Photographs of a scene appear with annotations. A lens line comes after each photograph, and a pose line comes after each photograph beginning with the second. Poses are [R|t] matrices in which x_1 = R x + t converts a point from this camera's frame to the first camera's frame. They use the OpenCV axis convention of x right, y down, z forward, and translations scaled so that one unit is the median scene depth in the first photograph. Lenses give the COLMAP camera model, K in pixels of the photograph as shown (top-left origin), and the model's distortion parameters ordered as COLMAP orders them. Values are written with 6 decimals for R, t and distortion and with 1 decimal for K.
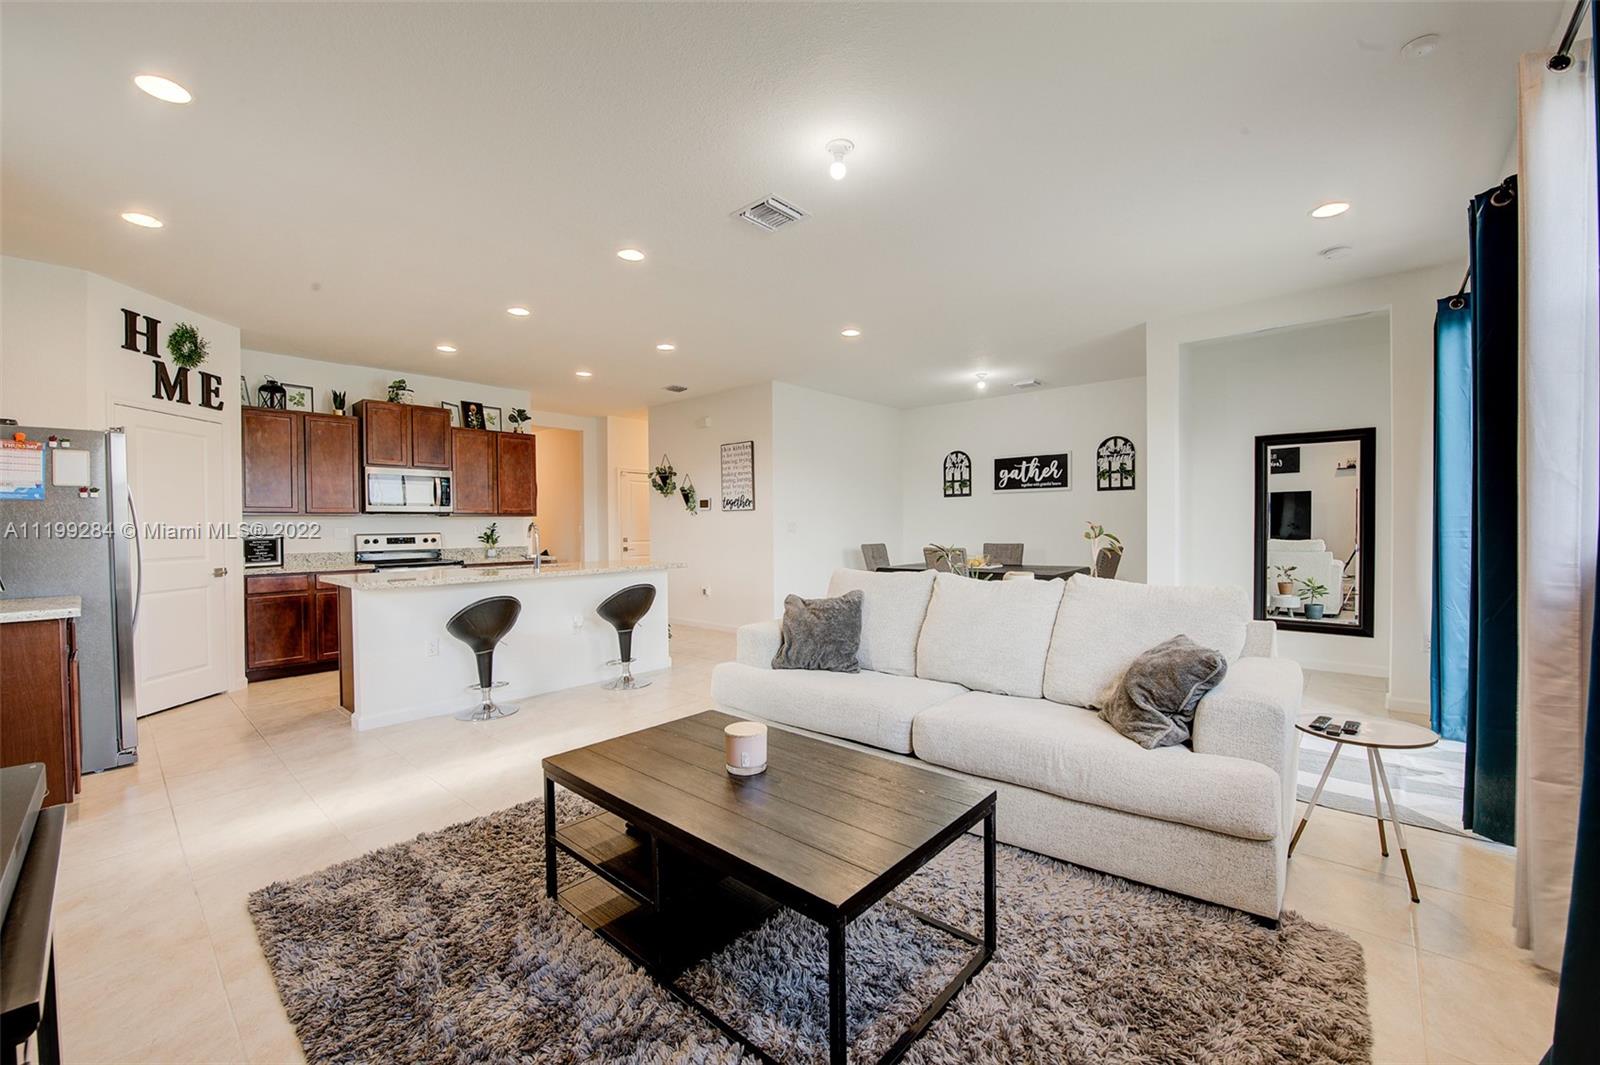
lens RADIAL K [[638.4, 0, 800.0], [0, 638.4, 532.5], [0, 0, 1]] dist [-0.016537, -0.000978]
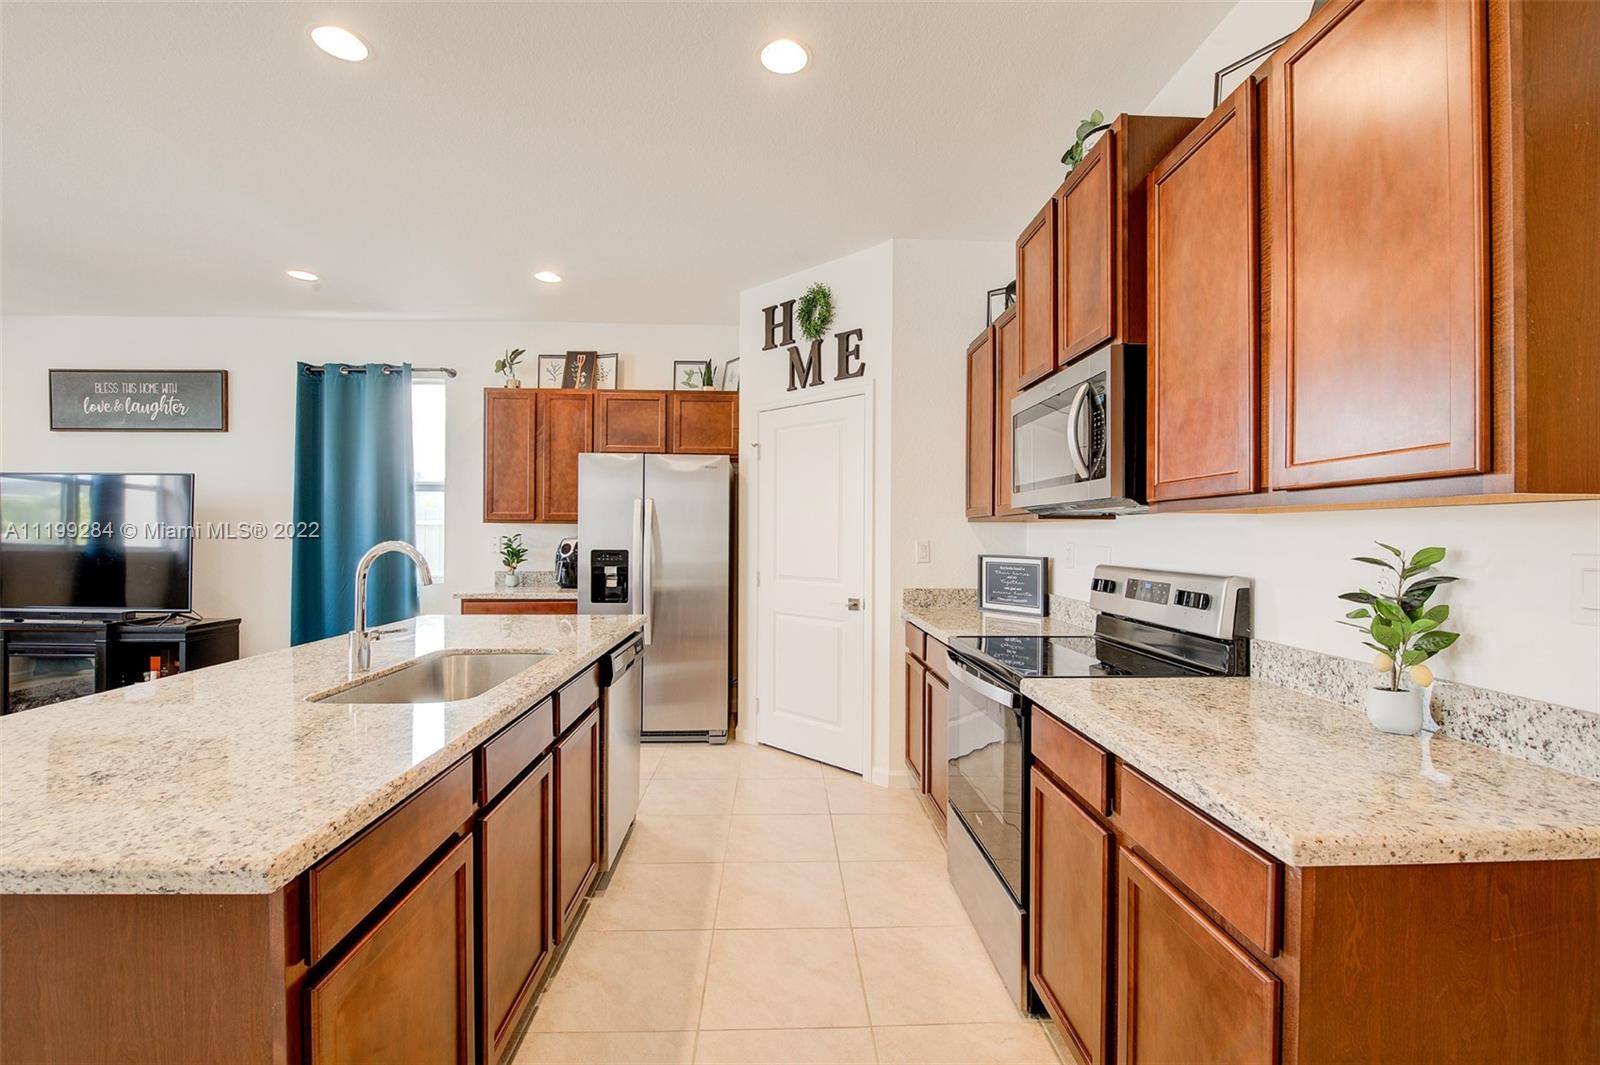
lens RADIAL K [[678.7, 0, 800.0], [0, 678.7, 532.5], [0, 0, 1]] dist [-0.013206, -0.001173]
pose [[-0.722753, 0.004782, -0.691090, -0.267822], [-0.005994, 0.999895, 0.013188, -0.021515], [0.691080, 0.013674, -0.722649, 1.166717]]
